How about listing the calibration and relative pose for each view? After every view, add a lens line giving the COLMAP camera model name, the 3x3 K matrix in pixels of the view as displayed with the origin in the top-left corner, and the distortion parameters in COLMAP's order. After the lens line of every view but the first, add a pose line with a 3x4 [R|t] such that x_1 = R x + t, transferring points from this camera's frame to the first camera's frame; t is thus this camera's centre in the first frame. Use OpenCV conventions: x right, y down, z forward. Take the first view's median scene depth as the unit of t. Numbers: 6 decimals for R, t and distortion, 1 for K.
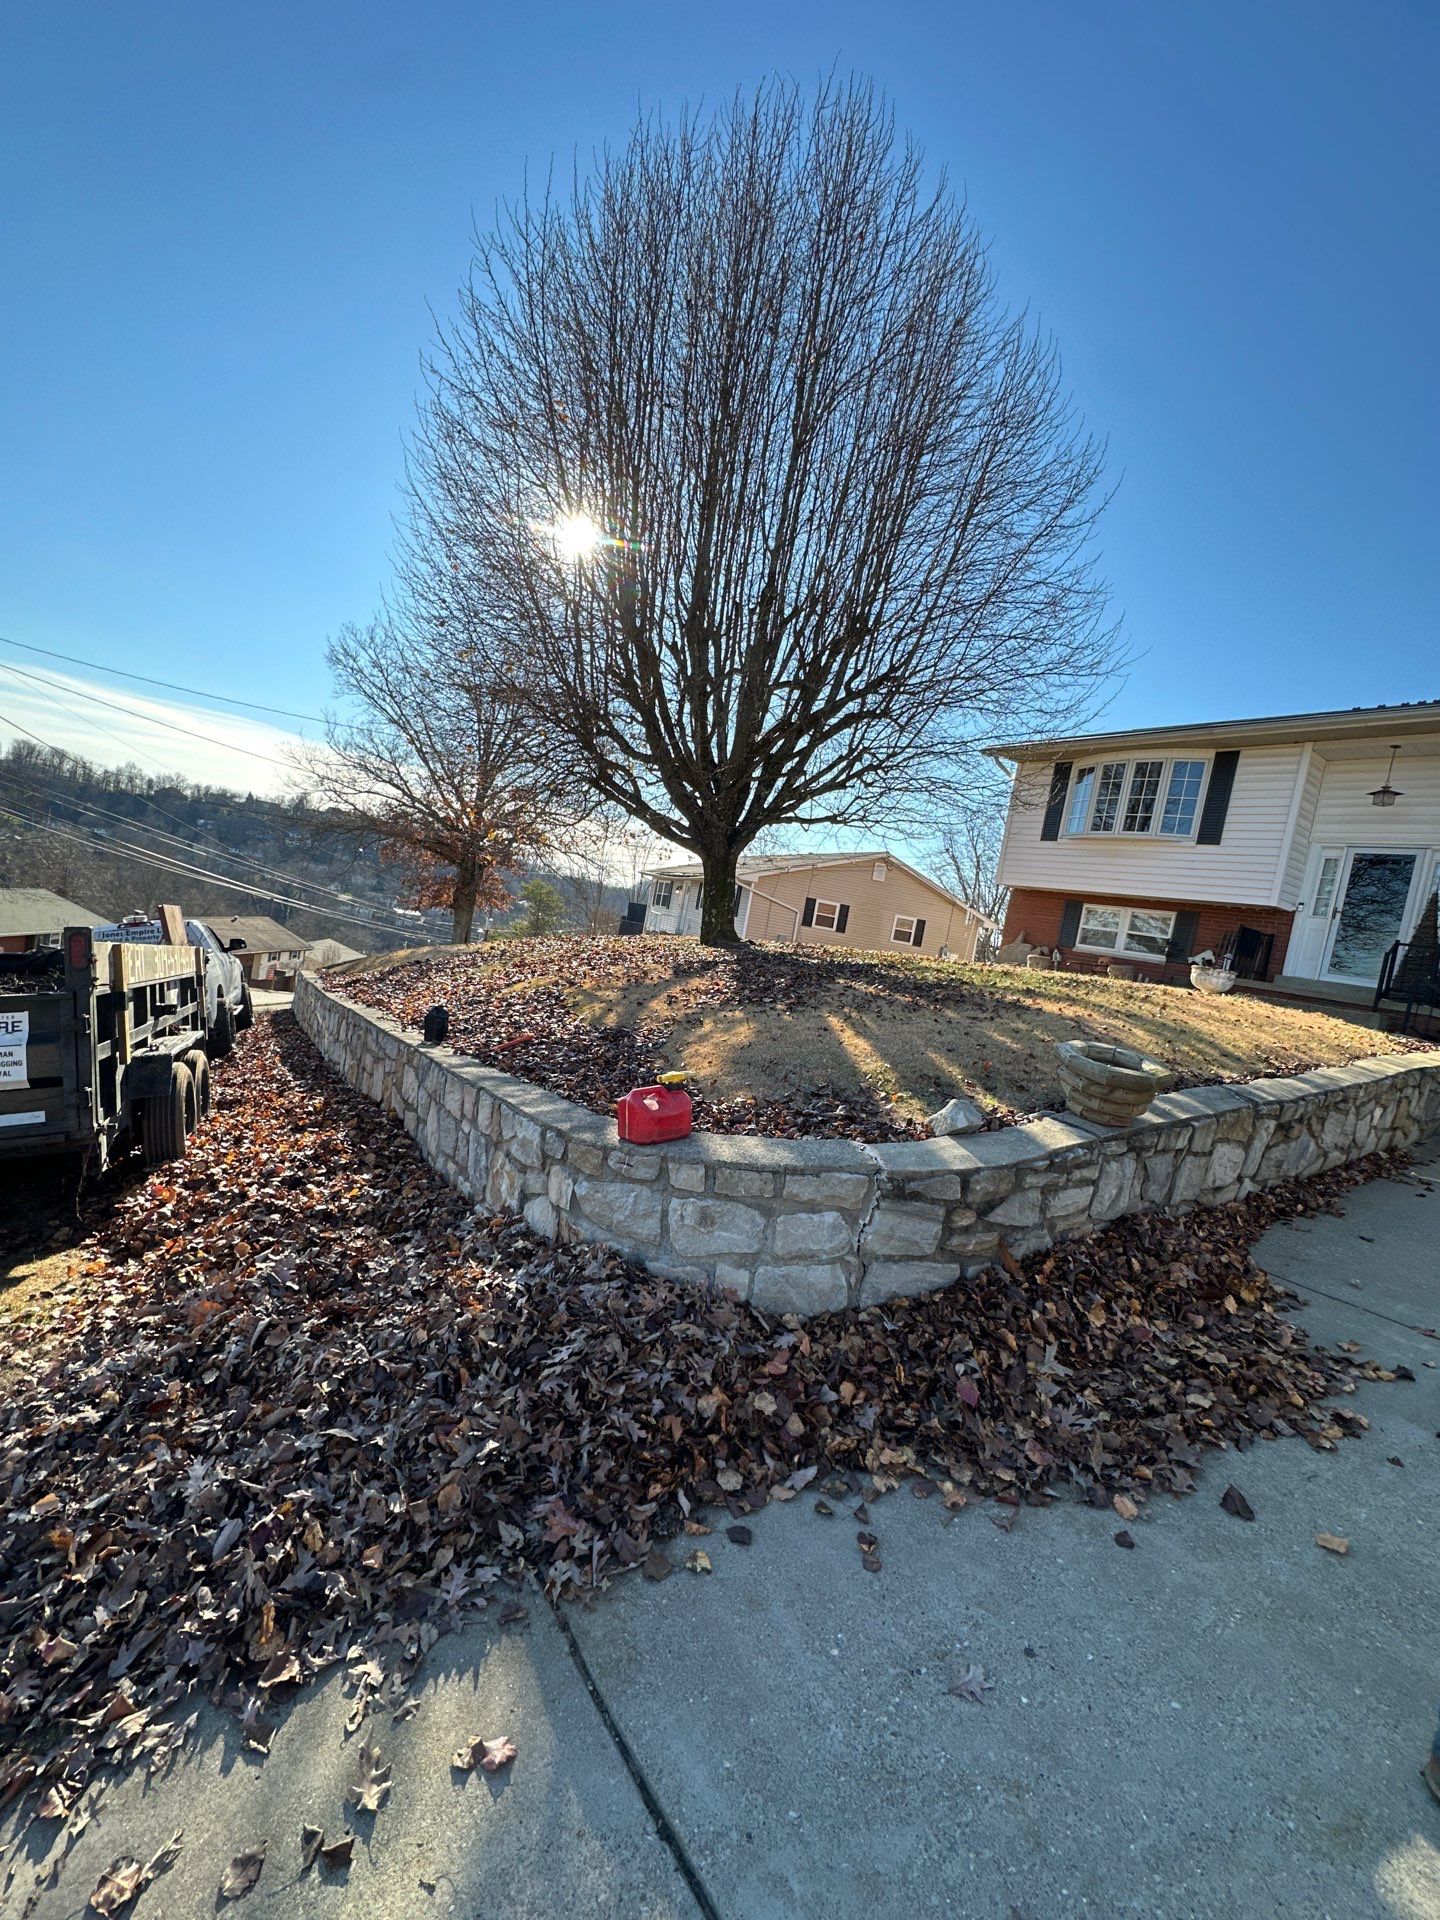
lens RADIAL K [[758.3, 0, 720.0], [0, 758.3, 960.0], [0, 0, 1]] dist [-0.004984, 0.000760]
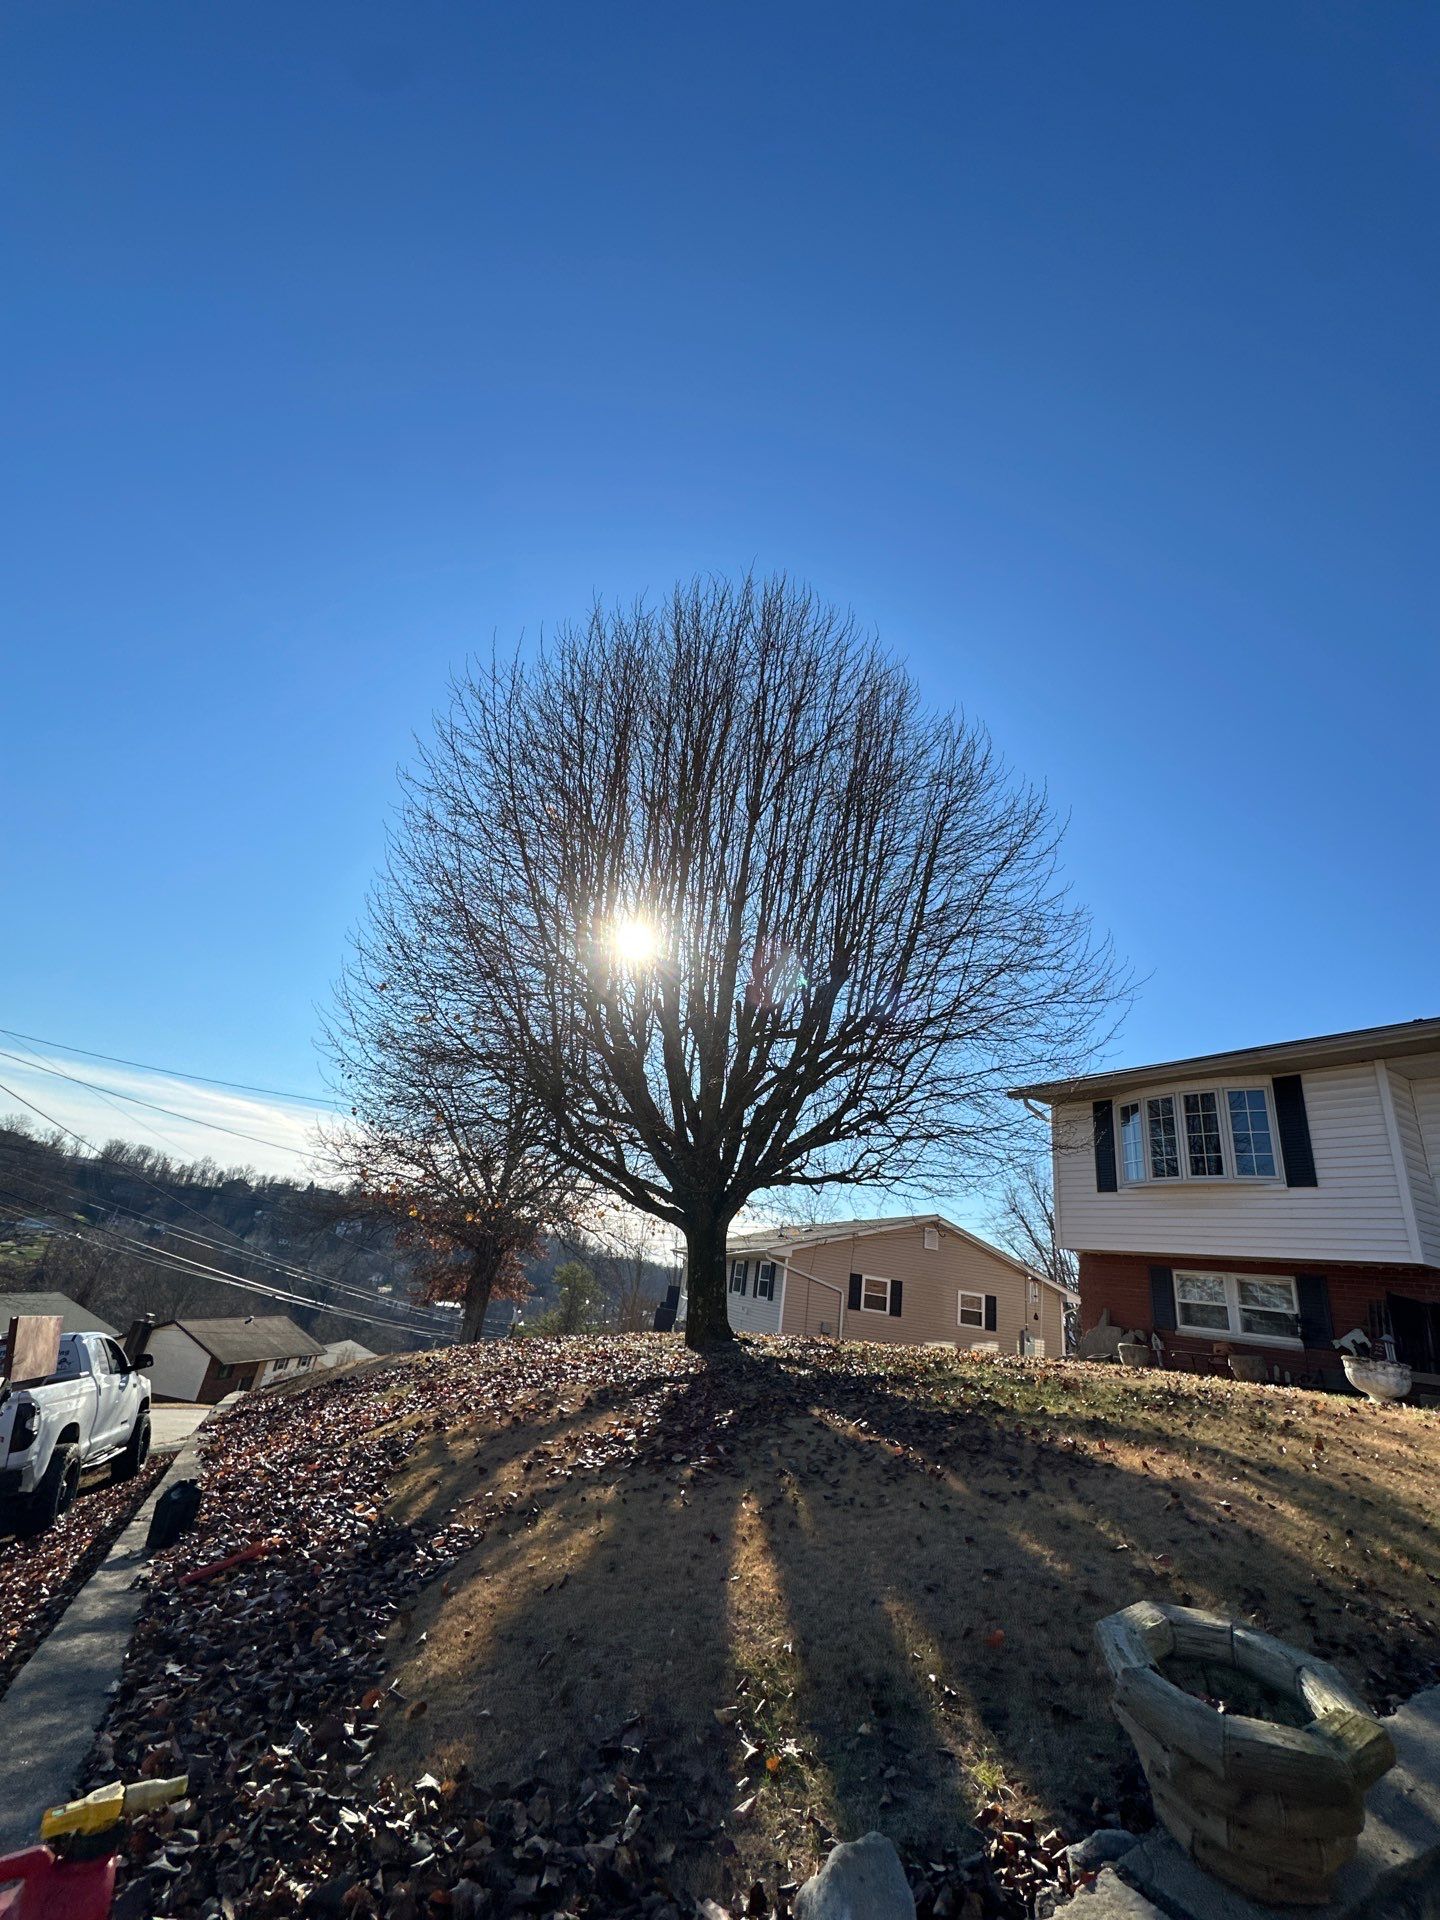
lens RADIAL K [[758.3, 0, 720.0], [0, 758.3, 960.0], [0, 0, 1]] dist [-0.004984, 0.000760]
pose [[0.996447, -0.062445, -0.056523, 0.070186], [0.029526, 0.887462, -0.459935, -0.011515], [0.078882, 0.456632, 0.886152, 0.101648]]
